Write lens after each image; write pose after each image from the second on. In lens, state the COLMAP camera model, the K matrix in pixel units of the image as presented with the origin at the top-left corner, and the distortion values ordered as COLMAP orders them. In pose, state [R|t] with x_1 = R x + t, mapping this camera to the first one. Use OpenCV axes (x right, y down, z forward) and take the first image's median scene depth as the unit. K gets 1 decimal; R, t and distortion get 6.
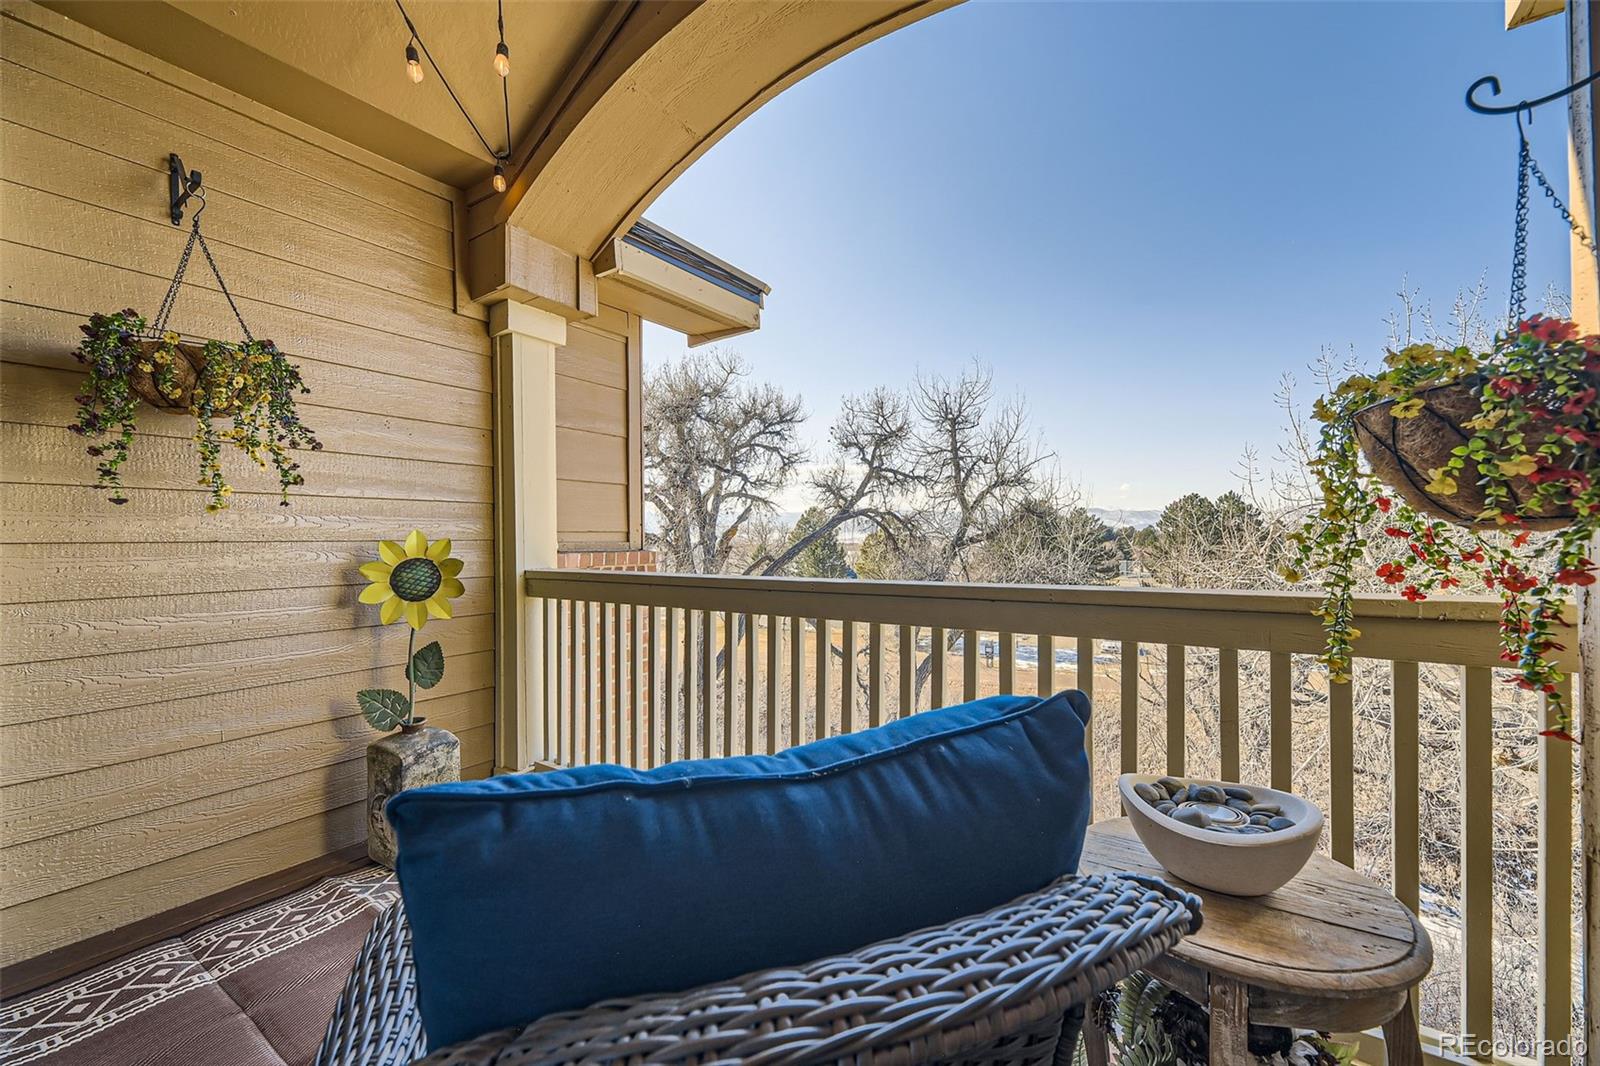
lens RADIAL K [[658.6, 0, 800.0], [0, 658.6, 533.0], [0, 0, 1]] dist [0.008685, 0.000049]
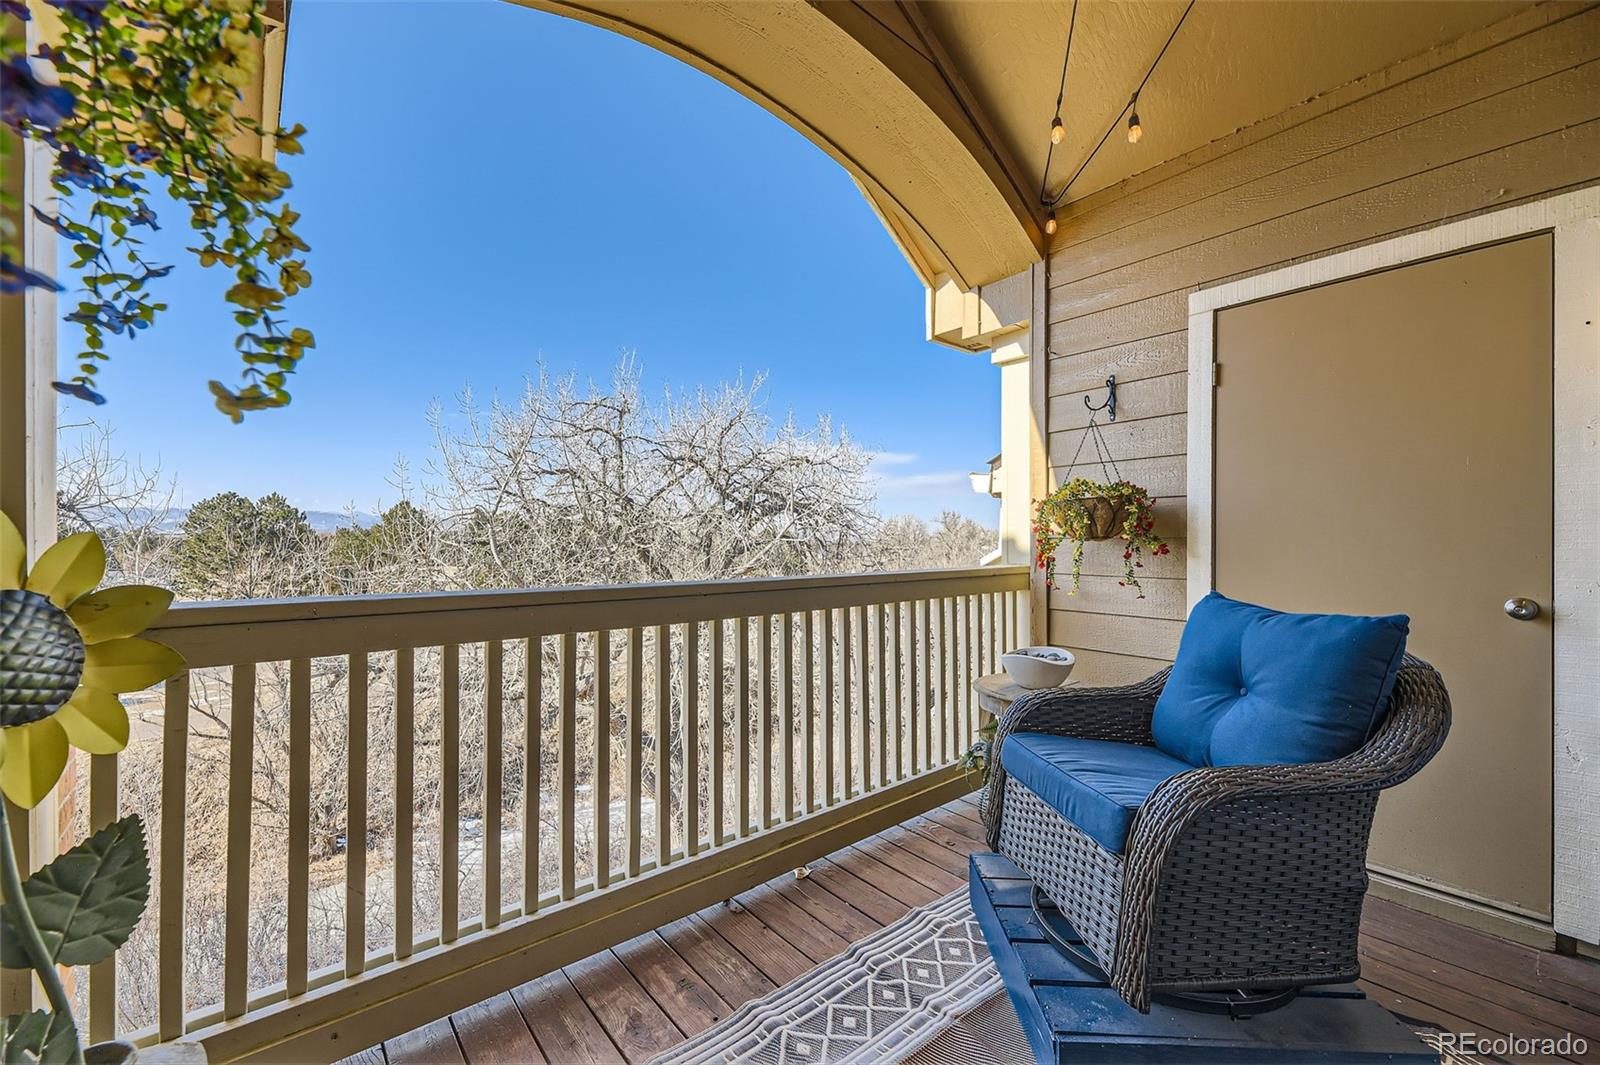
lens RADIAL K [[647.0, 0, 797.7], [0, 647.0, 529.1], [0, 0, 1]] dist [0.019862, -0.005818]
pose [[0.261803, 0.024719, 0.964805, -0.097696], [-0.011688, 0.999680, -0.022441, 0.001152], [-0.965051, -0.005402, 0.262008, 0.065849]]
